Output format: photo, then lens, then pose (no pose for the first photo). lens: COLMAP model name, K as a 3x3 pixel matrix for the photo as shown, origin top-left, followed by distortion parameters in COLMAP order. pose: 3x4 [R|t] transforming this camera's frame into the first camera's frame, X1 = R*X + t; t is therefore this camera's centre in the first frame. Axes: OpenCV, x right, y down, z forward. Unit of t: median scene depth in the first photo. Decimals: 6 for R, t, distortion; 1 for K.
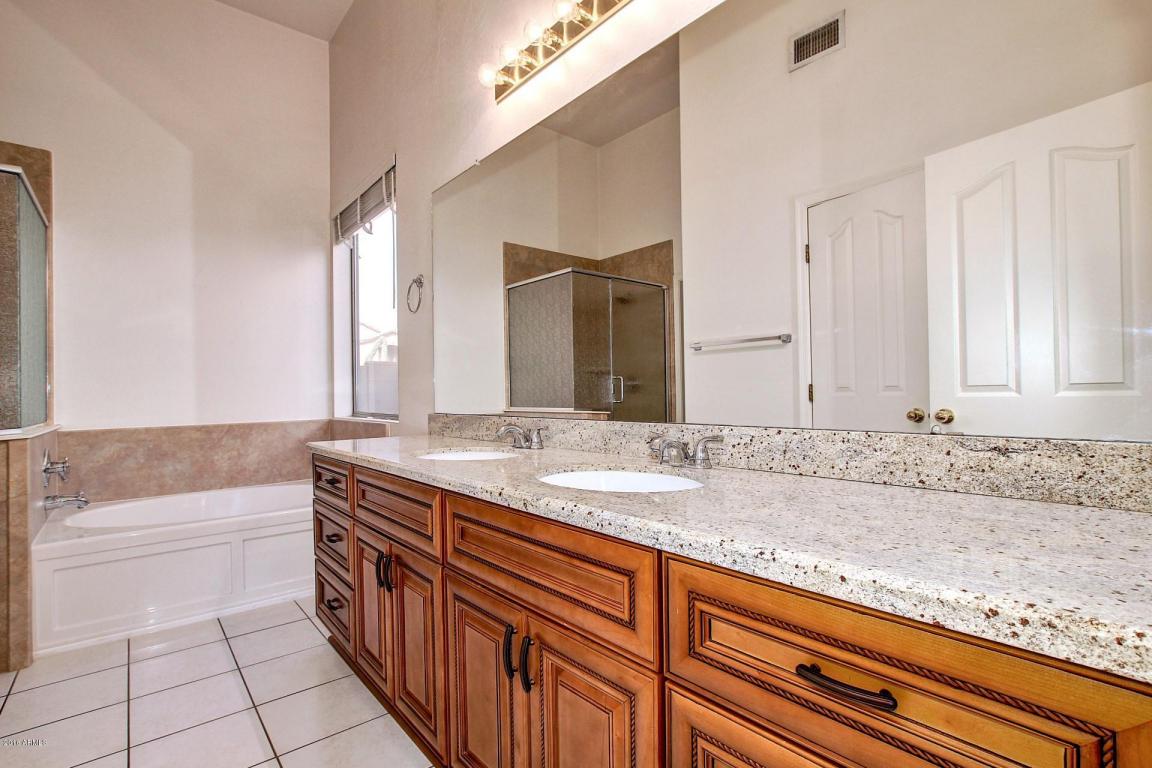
lens RADIAL K [[539.9, 0, 576.1], [0, 539.9, 389.6], [0, 0, 1]] dist [-0.017213, -0.000326]
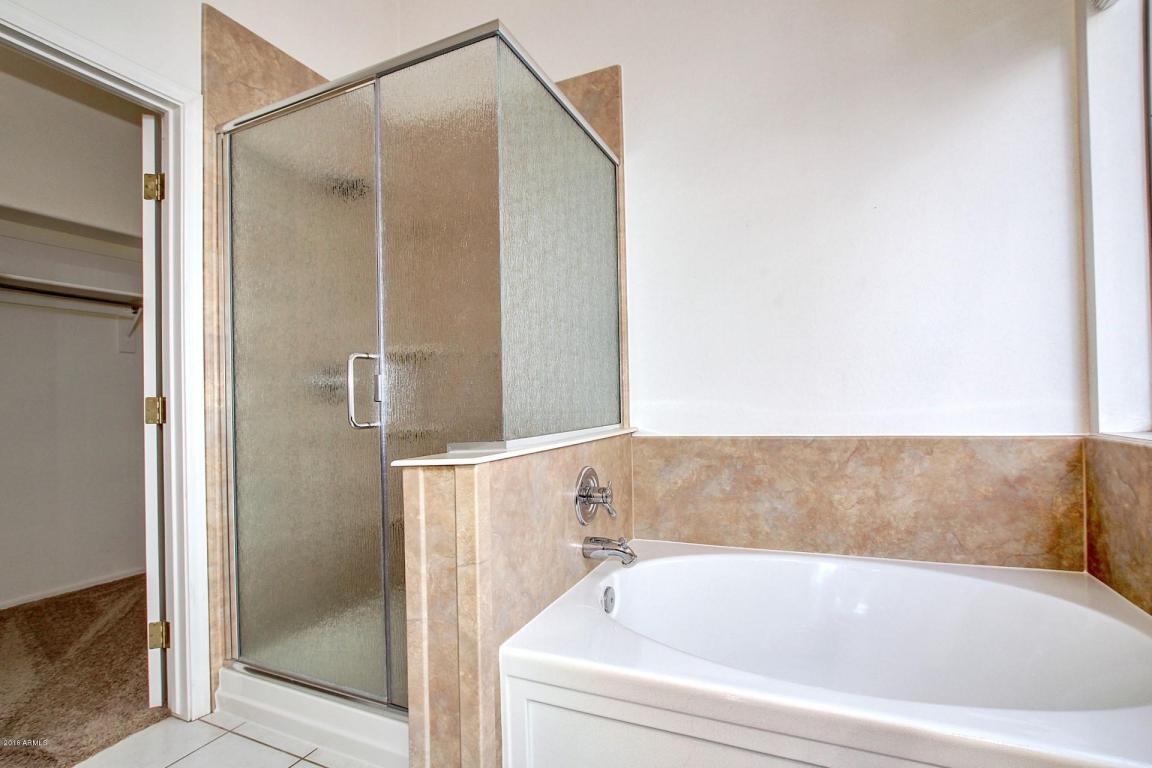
lens RADIAL K [[539.9, 0, 571.2], [0, 539.9, 388.6], [0, 0, 1]] dist [-0.017213, -0.000326]
pose [[0.435336, -0.008391, -0.900229, -0.295760], [0.021137, 0.999776, 0.000903, 0.008690], [0.900020, -0.019421, 0.435416, 0.522478]]
